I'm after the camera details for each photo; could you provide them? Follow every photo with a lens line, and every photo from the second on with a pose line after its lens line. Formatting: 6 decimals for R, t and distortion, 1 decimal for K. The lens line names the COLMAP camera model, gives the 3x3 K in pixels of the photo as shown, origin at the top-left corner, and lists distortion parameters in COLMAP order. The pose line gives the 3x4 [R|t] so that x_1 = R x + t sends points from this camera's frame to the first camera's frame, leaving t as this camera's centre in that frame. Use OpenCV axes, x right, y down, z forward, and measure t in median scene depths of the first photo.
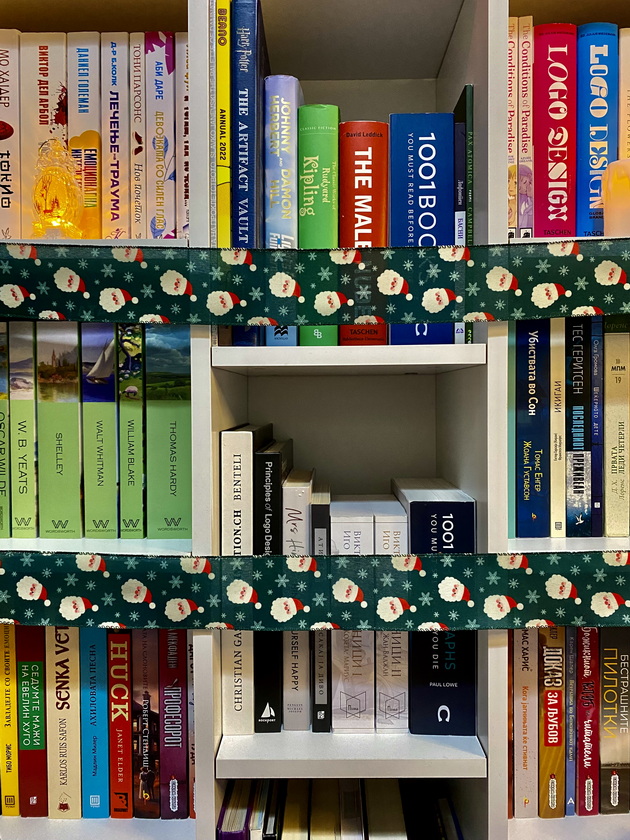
lens RADIAL K [[663.2, 0, 316.9], [0, 663.2, 417.0], [0, 0, 1]] dist [0.012350, 0.000703]
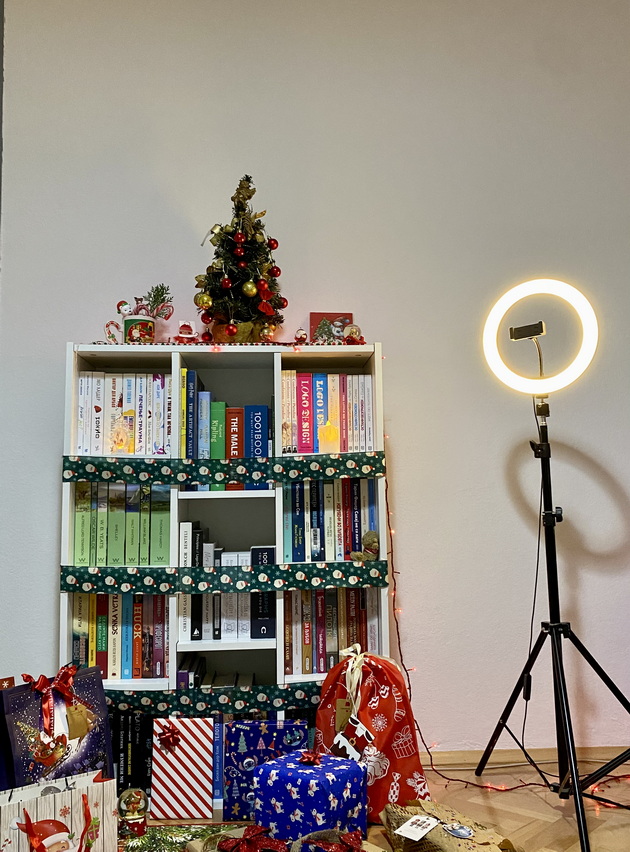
lens RADIAL K [[823.5, 0, 313.5], [0, 823.5, 421.9], [0, 0, 1]] dist [0.168431, 0.000000]
pose [[0.997695, -0.001255, 0.067840, 0.164000], [0.009631, 0.992324, -0.123287, 0.035638], [-0.067164, 0.123656, 0.990050, -2.375535]]
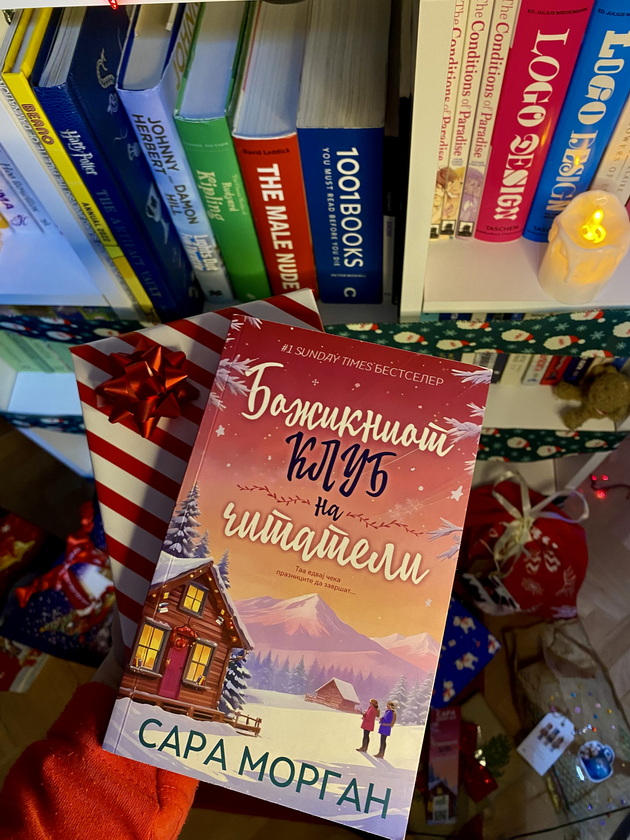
lens RADIAL K [[663.2, 0, 316.4], [0, 663.2, 421.6], [0, 0, 1]] dist [0.012350, 0.000703]
pose [[0.994465, 0.030330, -0.100595, 0.216106], [0.080263, 0.398541, 0.913632, -0.996388], [0.067801, -0.916649, 0.393901, 0.409447]]
